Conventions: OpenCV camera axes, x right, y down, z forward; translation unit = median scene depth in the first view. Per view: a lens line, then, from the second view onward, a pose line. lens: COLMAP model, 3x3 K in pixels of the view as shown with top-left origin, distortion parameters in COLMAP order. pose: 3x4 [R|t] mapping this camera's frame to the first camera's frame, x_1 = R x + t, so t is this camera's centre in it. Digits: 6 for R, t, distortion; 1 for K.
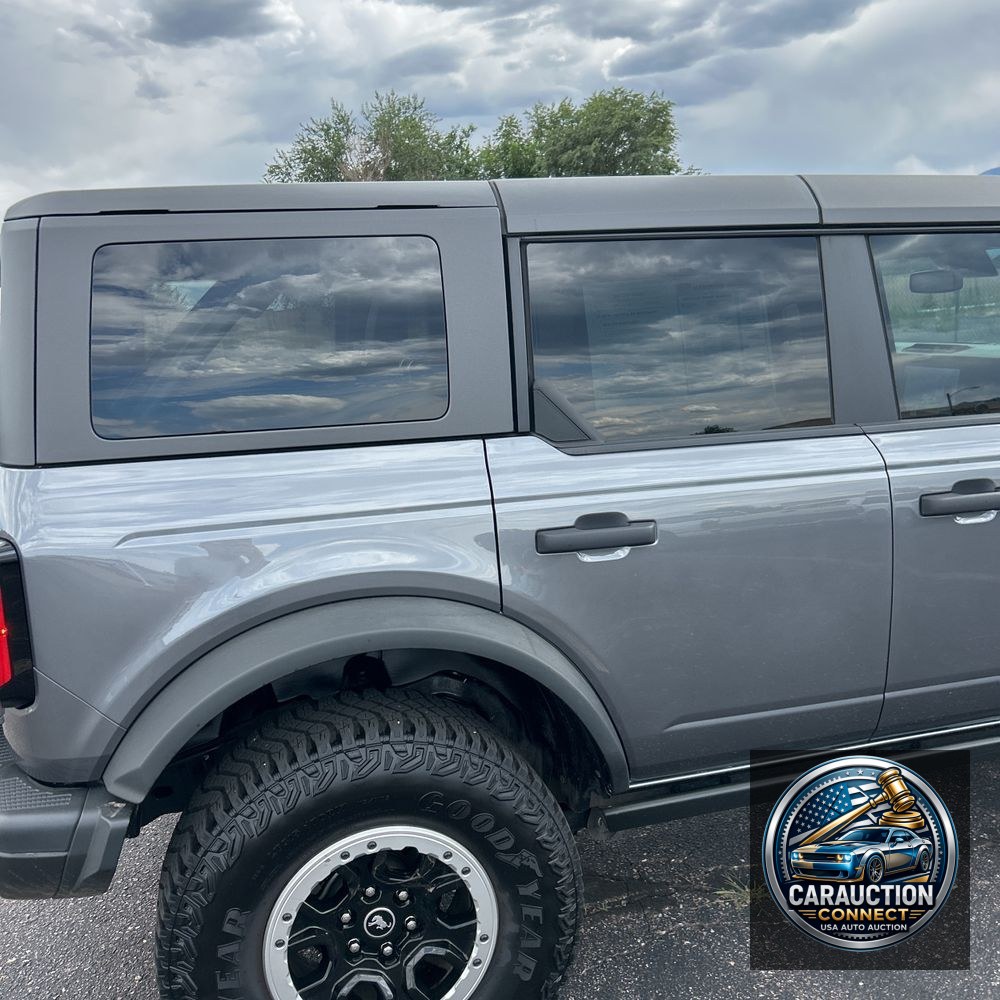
lens RADIAL K [[1057.5, 0, 515.2], [0, 1057.5, 496.6], [0, 0, 1]] dist [0.020752, -0.017547]
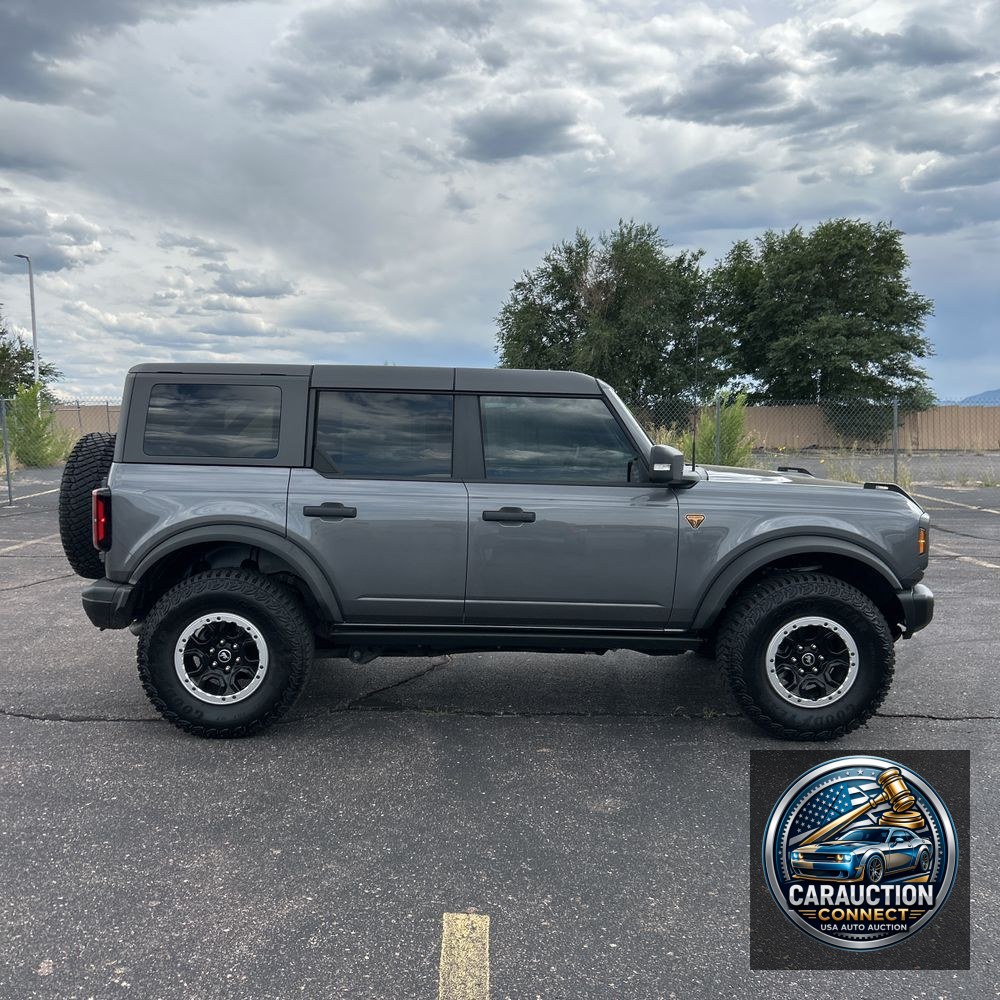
lens RADIAL K [[1089.8, 0, 500.0], [0, 1089.8, 500.0], [0, 0, 1]] dist [0.108459, -0.316962]
pose [[0.955166, 0.086406, -0.283181, 0.109144], [-0.111753, 0.990933, -0.074581, 0.014481], [0.274169, 0.102884, 0.956162, -0.121811]]
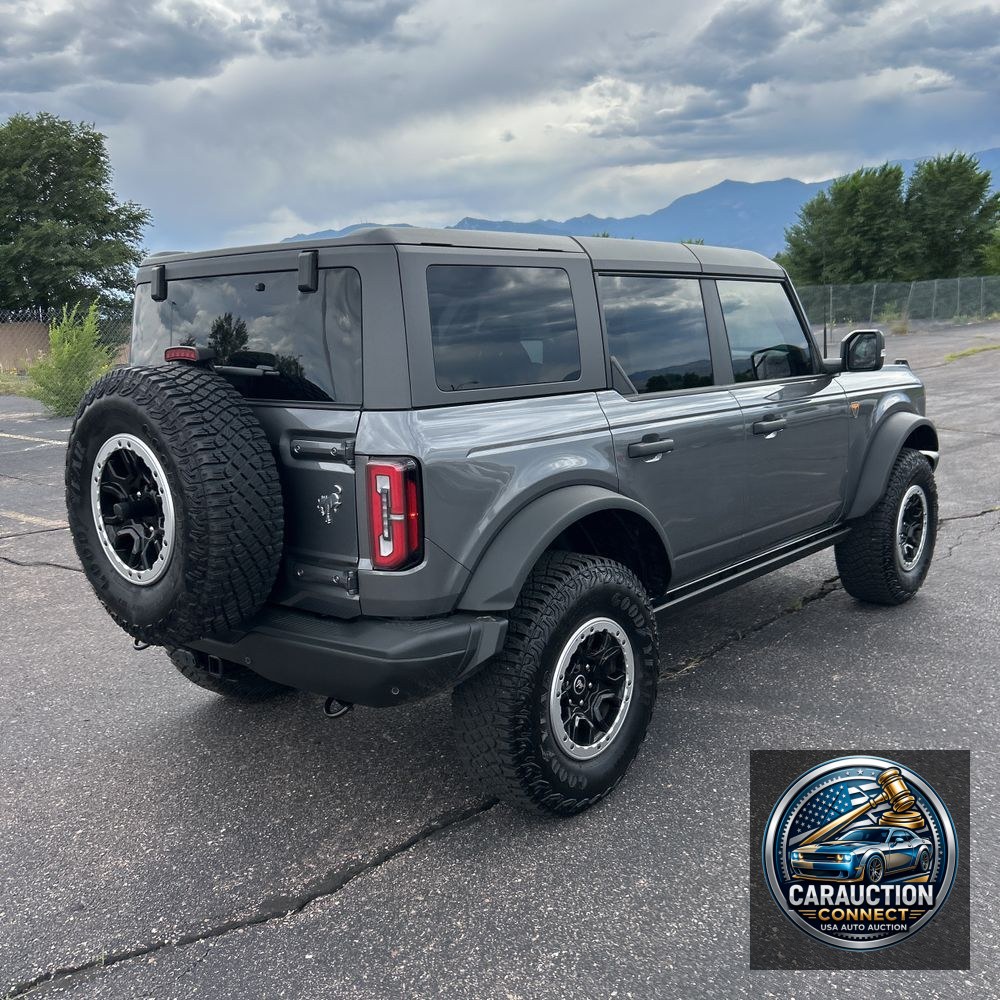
lens RADIAL K [[1029.2, 0, 500.0], [0, 1029.2, 500.0], [0, 0, 1]] dist [0.096496, -0.004062]
pose [[0.844732, -0.077896, 0.529491, -0.096585], [0.093309, 0.995634, -0.002390, 0.010070], [-0.526993, 0.051425, 0.848312, -0.027933]]
